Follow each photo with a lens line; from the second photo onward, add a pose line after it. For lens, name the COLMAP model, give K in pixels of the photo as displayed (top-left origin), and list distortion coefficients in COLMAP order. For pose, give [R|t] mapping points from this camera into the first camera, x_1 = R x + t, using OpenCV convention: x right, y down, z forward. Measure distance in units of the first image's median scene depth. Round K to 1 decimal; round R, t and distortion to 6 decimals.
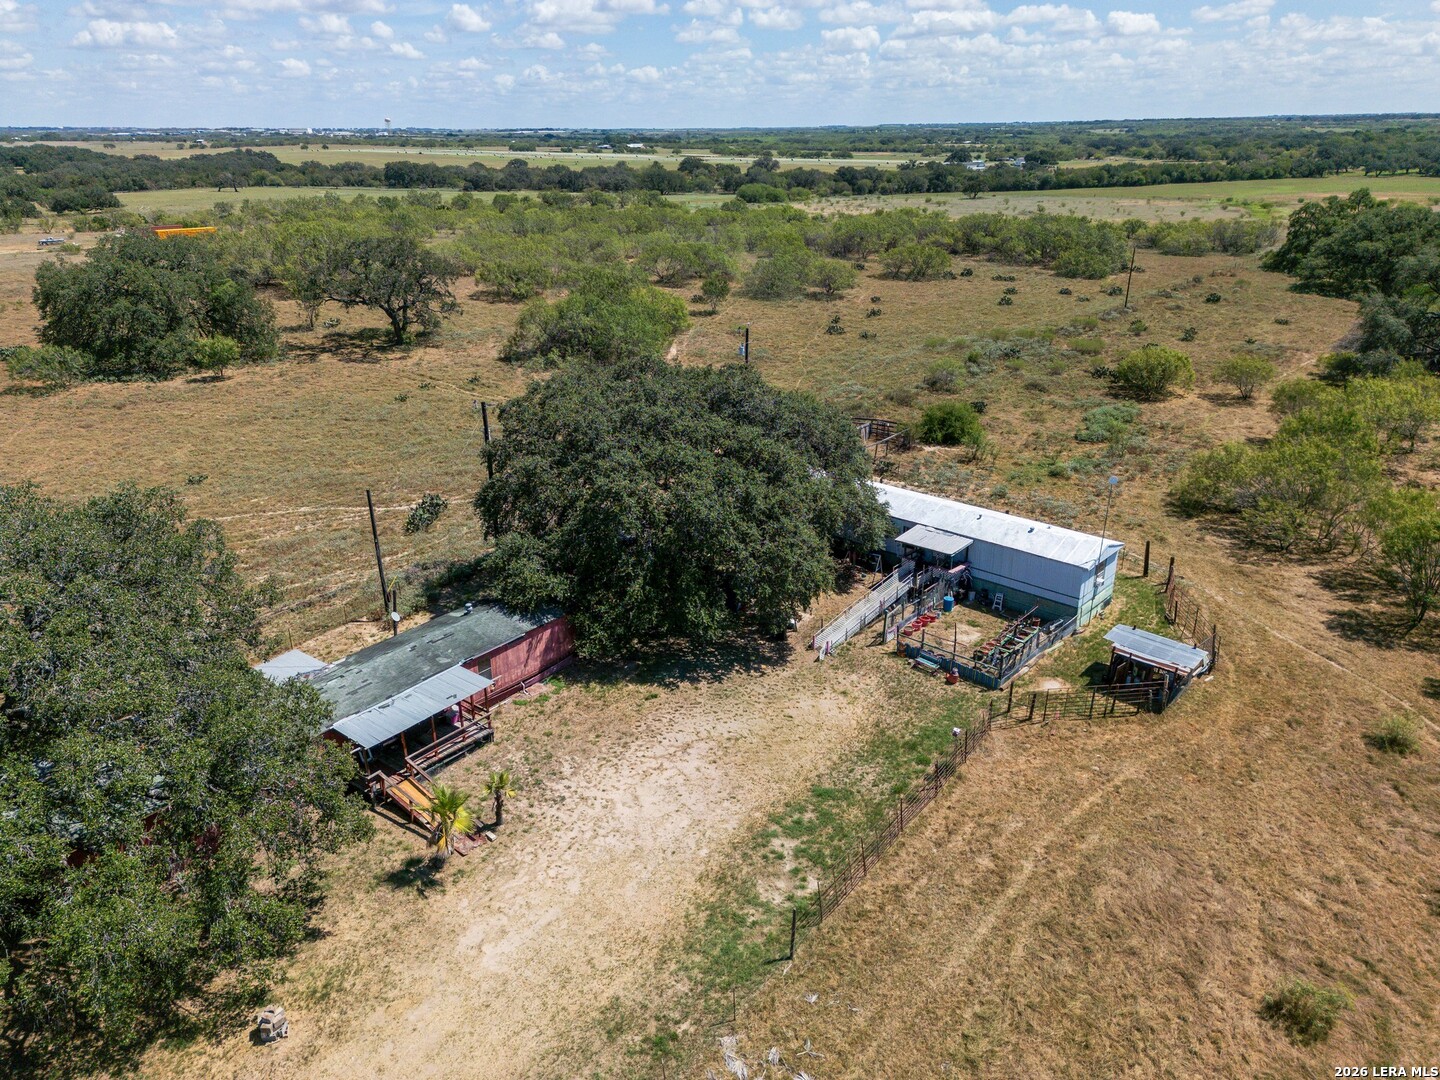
lens RADIAL K [[1008.1, 0, 717.5], [0, 1008.1, 547.7], [0, 0, 1]] dist [0.075802, -0.050488]
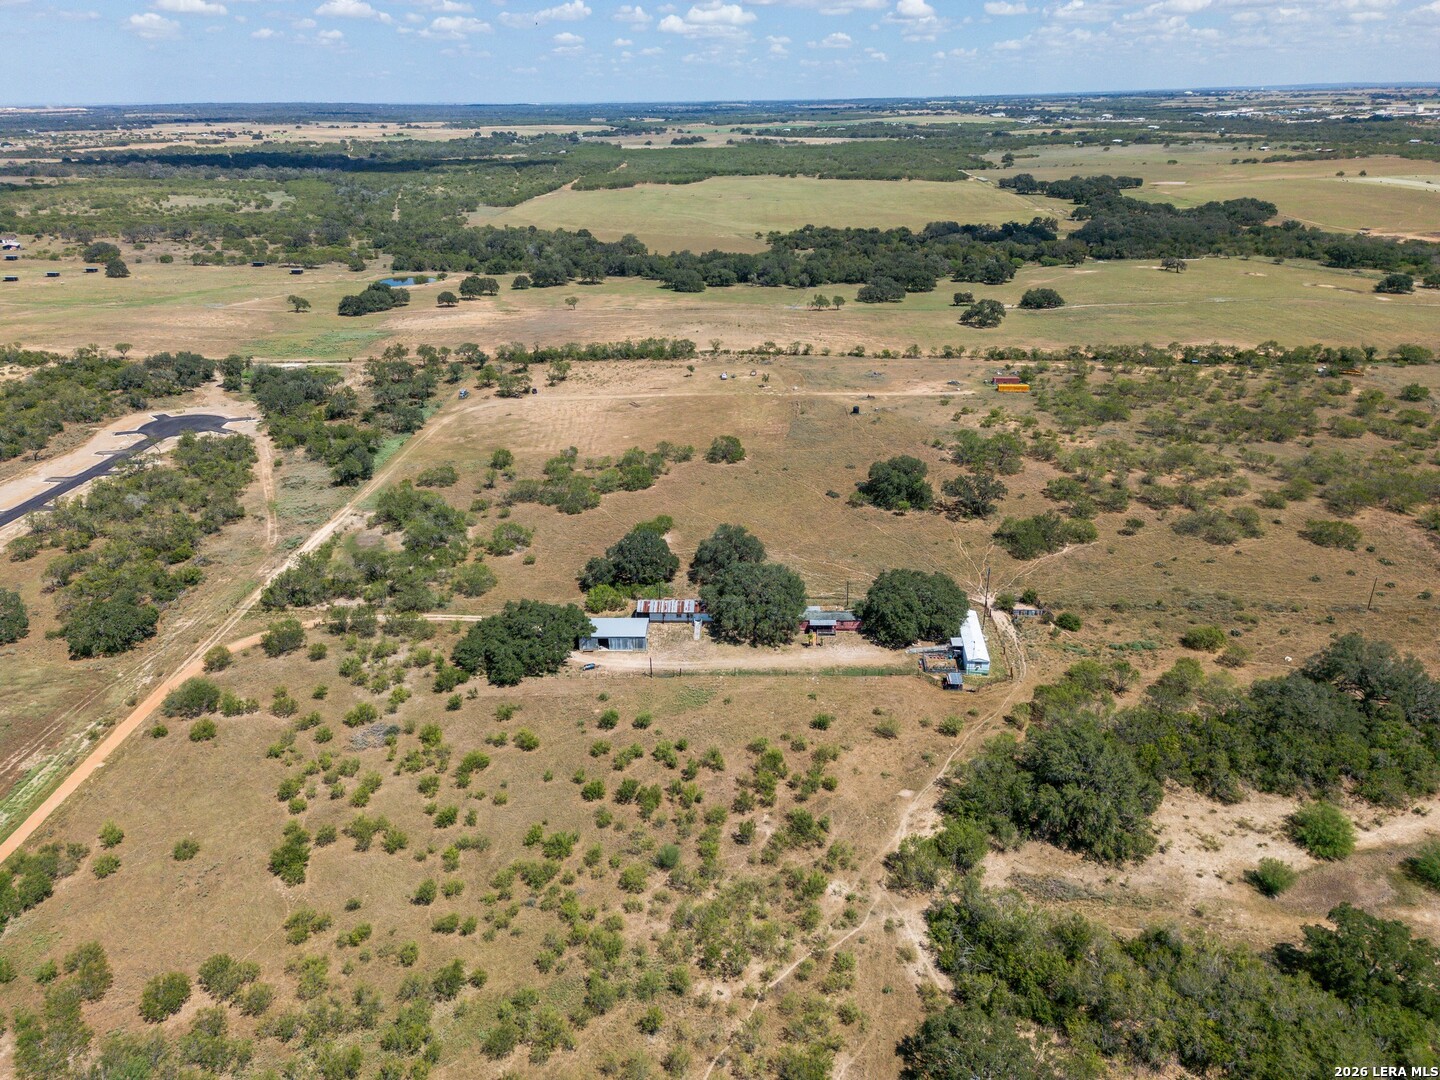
lens RADIAL K [[1008.1, 0, 719.4], [0, 1008.1, 545.7], [0, 0, 1]] dist [0.075802, -0.050488]
pose [[0.596187, 0.326385, -0.733508, 2.334521], [-0.298802, 0.938206, 0.174606, -0.738247], [0.745170, 0.115076, 0.656870, -2.218178]]
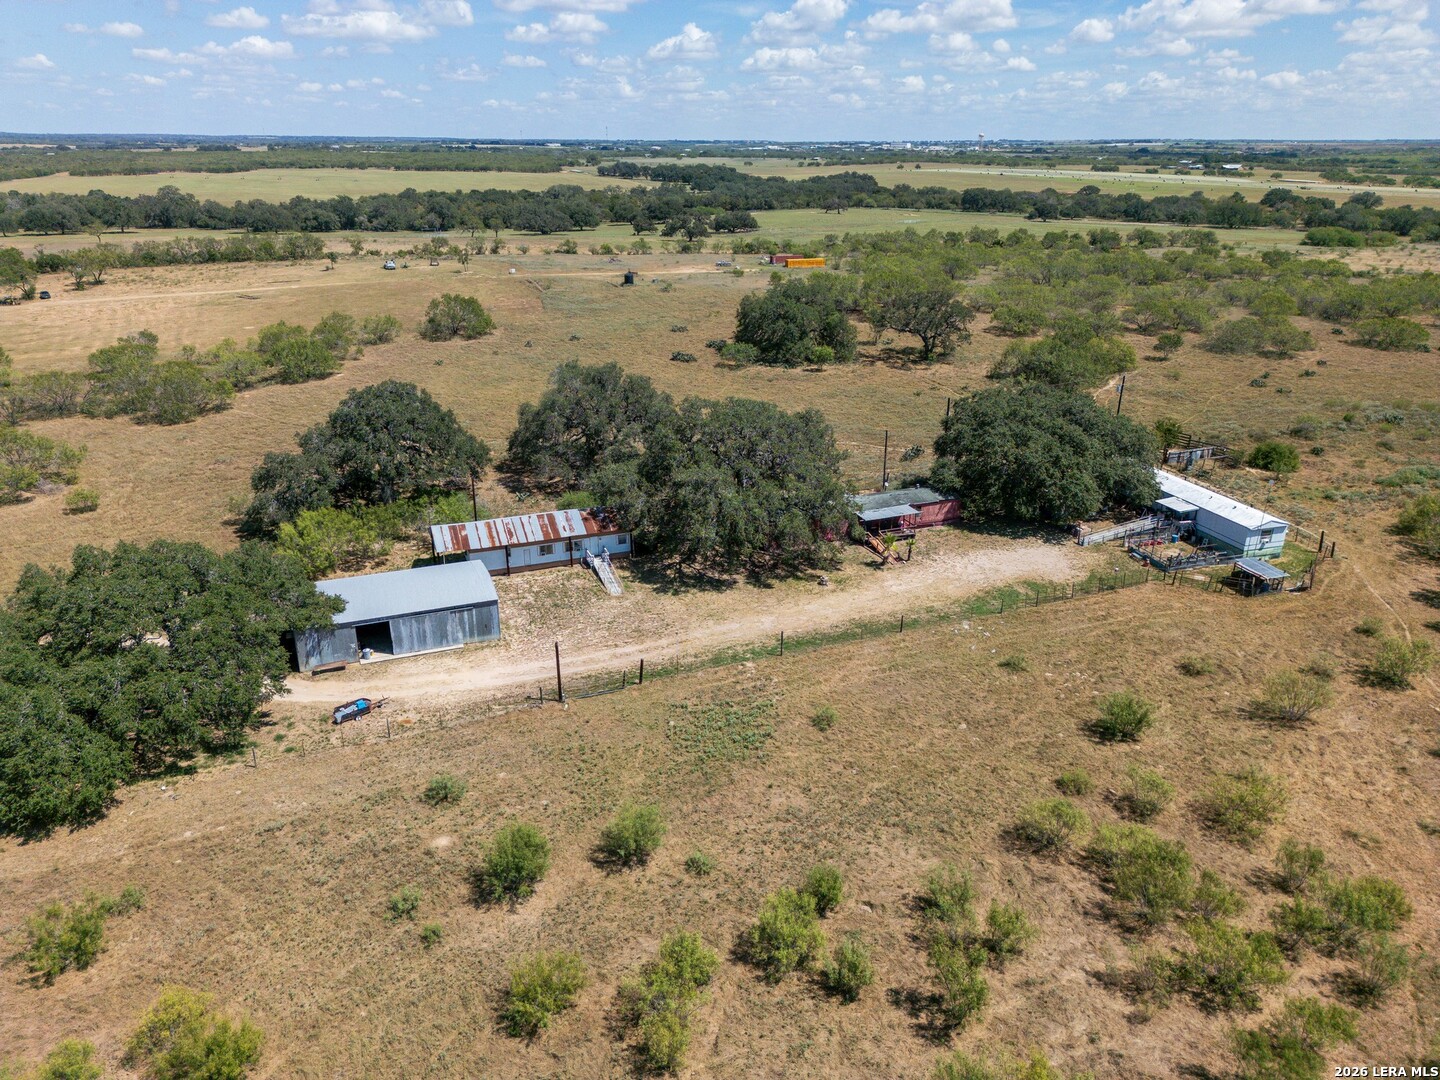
lens RADIAL K [[1008.1, 0, 720.4], [0, 1008.1, 541.5], [0, 0, 1]] dist [0.075802, -0.050488]
pose [[0.866240, 0.195221, -0.459909, 0.348630], [-0.201525, 0.978825, 0.035916, 0.151178], [0.457182, 0.061571, 0.887239, -0.957568]]
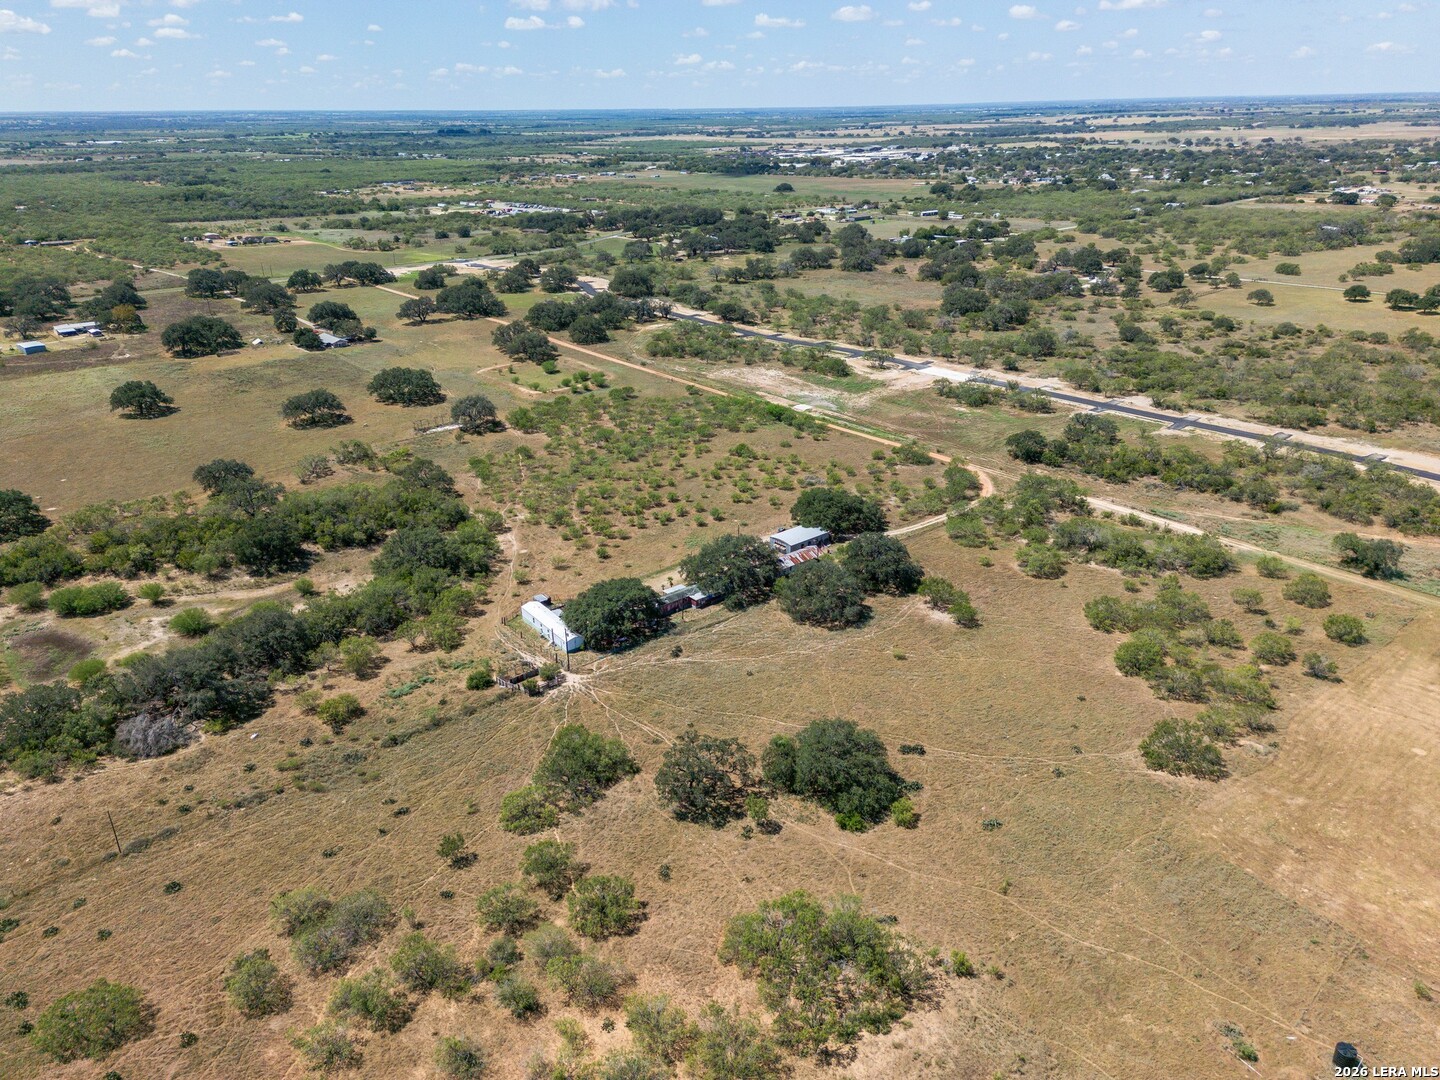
lens RADIAL K [[1008.1, 0, 723.4], [0, 1008.1, 539.1], [0, 0, 1]] dist [0.075802, -0.050488]
pose [[-0.980485, -0.054454, 0.188901, -1.220649], [0.096517, 0.703768, 0.703843, -3.069009], [-0.171270, 0.708340, -0.684778, 3.472911]]
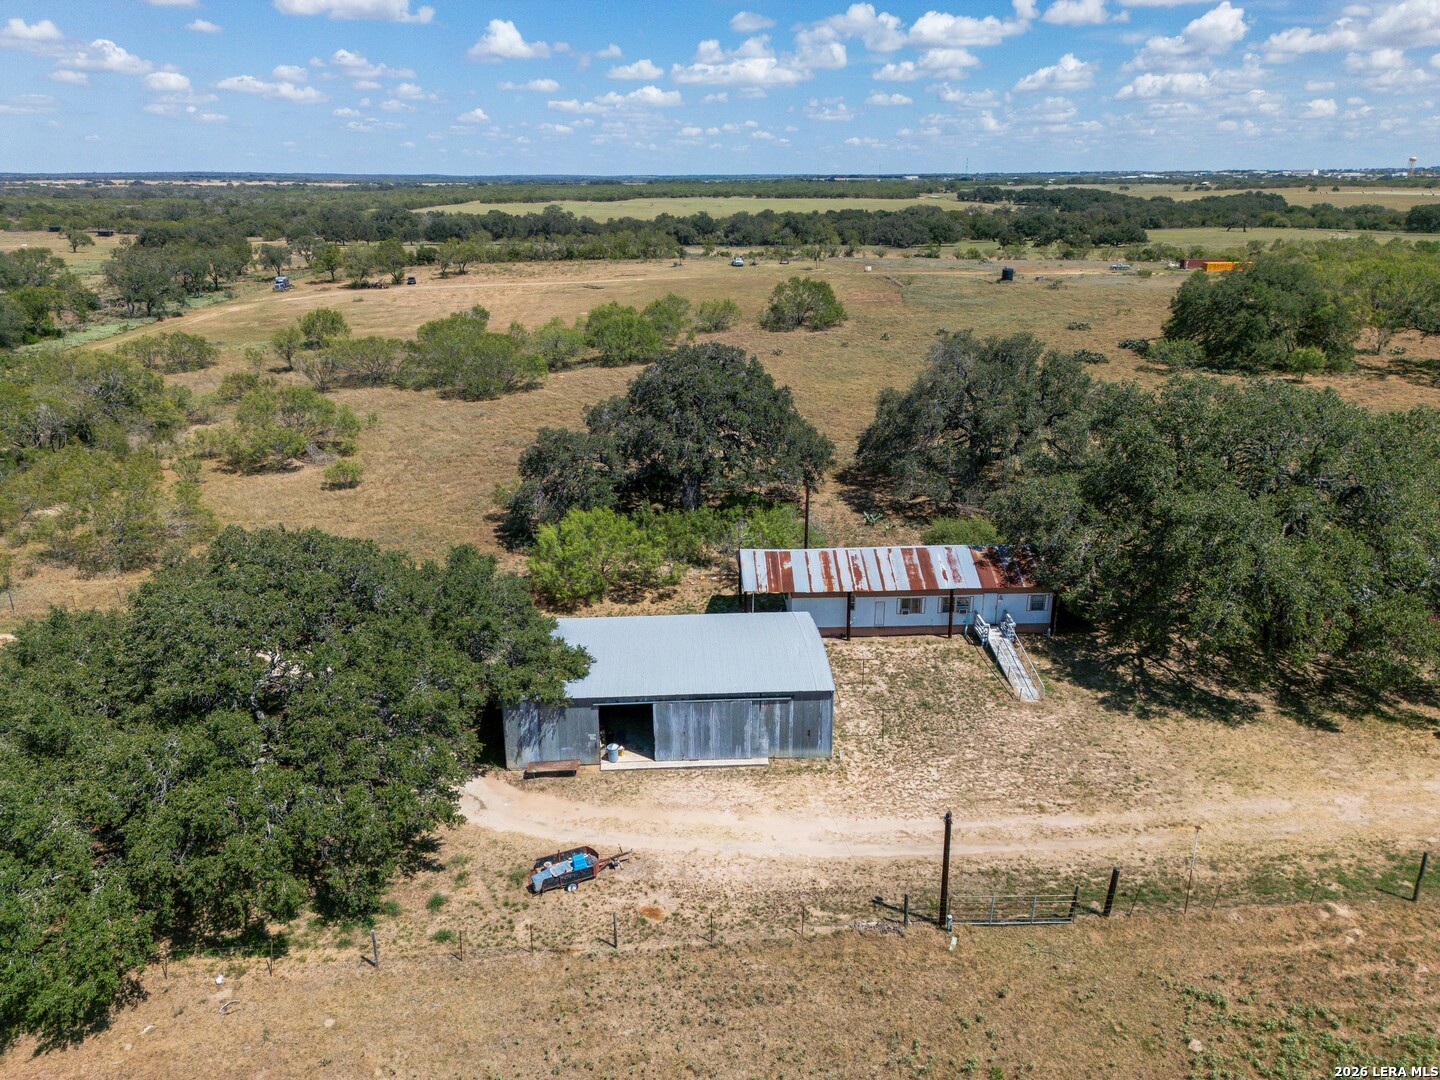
lens RADIAL K [[1008.1, 0, 723.8], [0, 1008.1, 544.0], [0, 0, 1]] dist [0.075802, -0.050488]
pose [[0.664728, 0.261587, -0.699792, -0.067486], [-0.288288, 0.953961, 0.082754, 0.190056], [0.689221, 0.146732, 0.709538, -0.503757]]
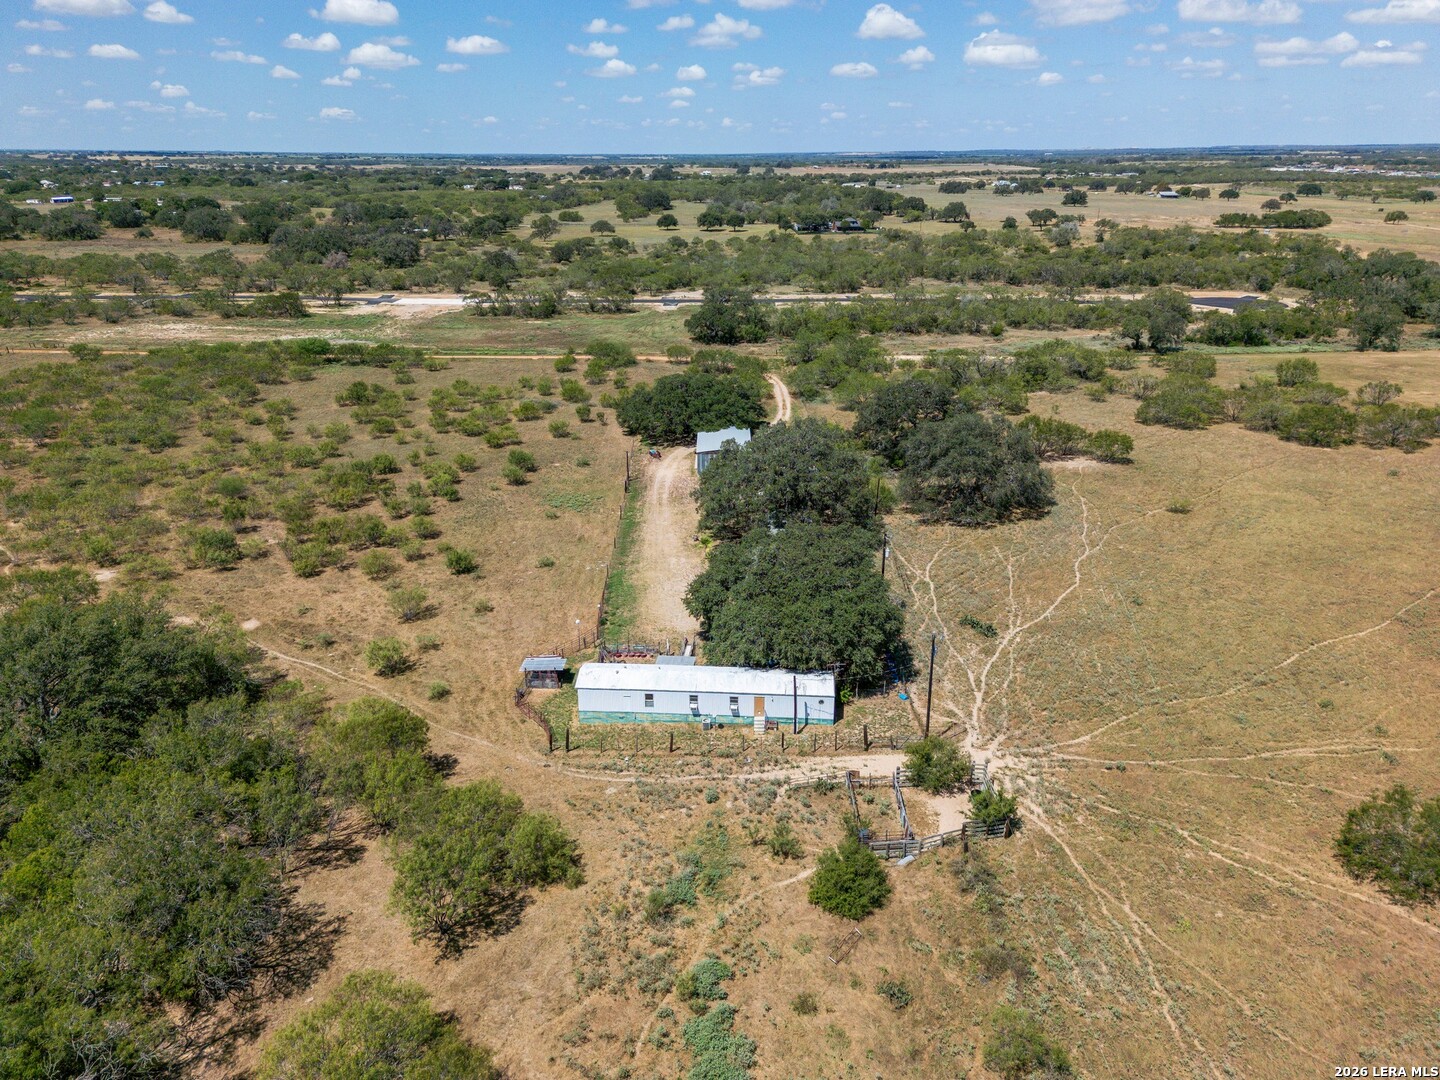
lens RADIAL K [[1008.1, 0, 716.5], [0, 1008.1, 539.3], [0, 0, 1]] dist [0.075802, -0.050488]
pose [[-0.784929, 0.230817, -0.574987, 1.031333], [-0.227224, 0.756120, 0.613719, -1.150056], [0.576416, 0.612377, -0.541054, 1.751453]]
